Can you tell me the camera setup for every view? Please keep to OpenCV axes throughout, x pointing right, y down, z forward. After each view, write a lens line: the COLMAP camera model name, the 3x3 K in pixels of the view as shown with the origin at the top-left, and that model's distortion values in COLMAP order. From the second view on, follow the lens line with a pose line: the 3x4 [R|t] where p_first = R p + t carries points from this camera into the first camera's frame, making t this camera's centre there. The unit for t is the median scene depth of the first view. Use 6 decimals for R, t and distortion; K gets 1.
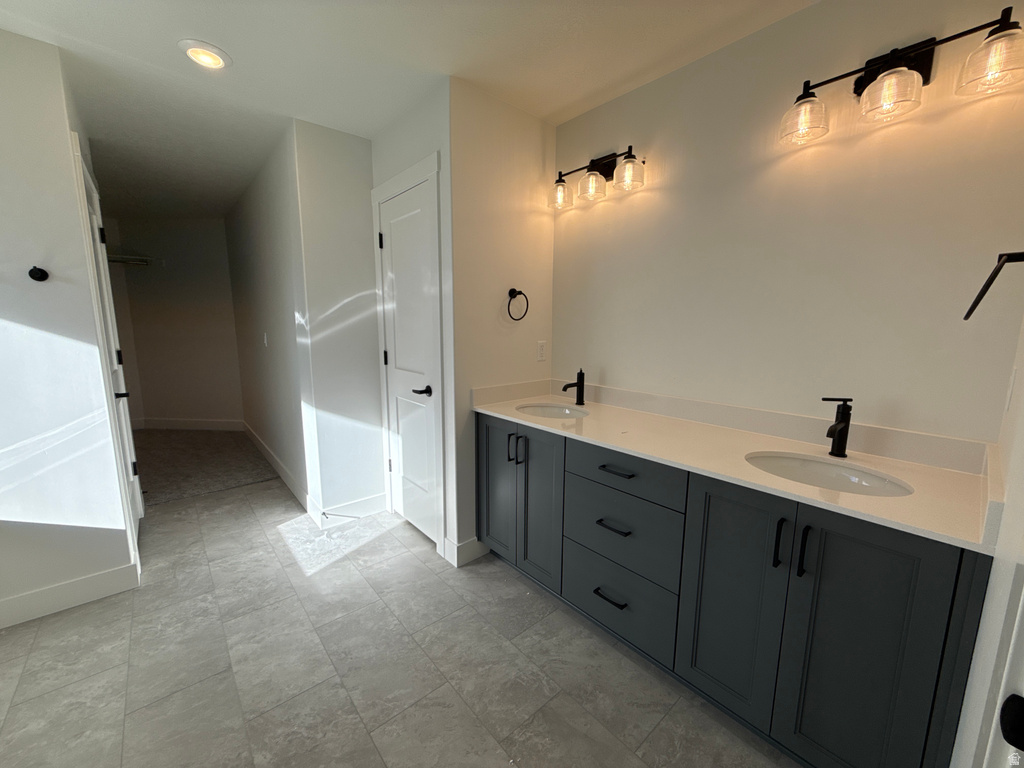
lens RADIAL K [[408.2, 0, 509.6], [0, 408.2, 379.4], [0, 0, 1]] dist [0.003952, -0.000668]
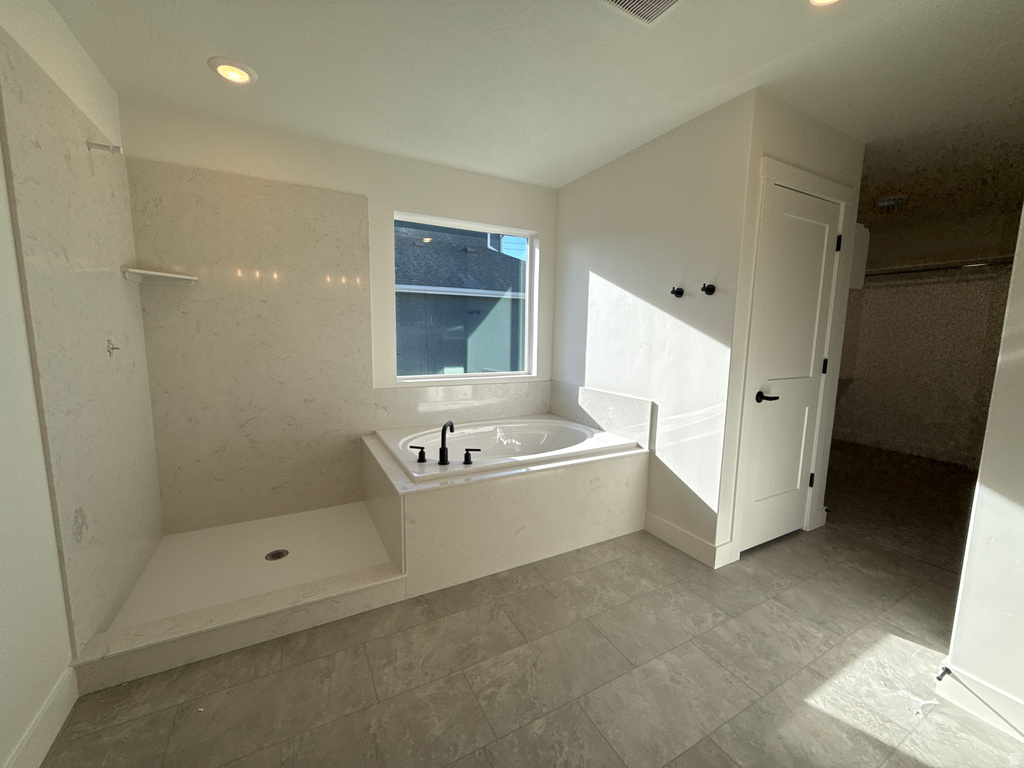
lens RADIAL K [[408.2, 0, 509.4], [0, 408.2, 380.9], [0, 0, 1]] dist [0.003952, -0.000668]
pose [[-0.216239, 0.102432, -0.970952, 0.203662], [-0.152559, 0.978721, 0.137228, -0.046452], [0.964348, 0.177802, -0.196011, 0.573665]]
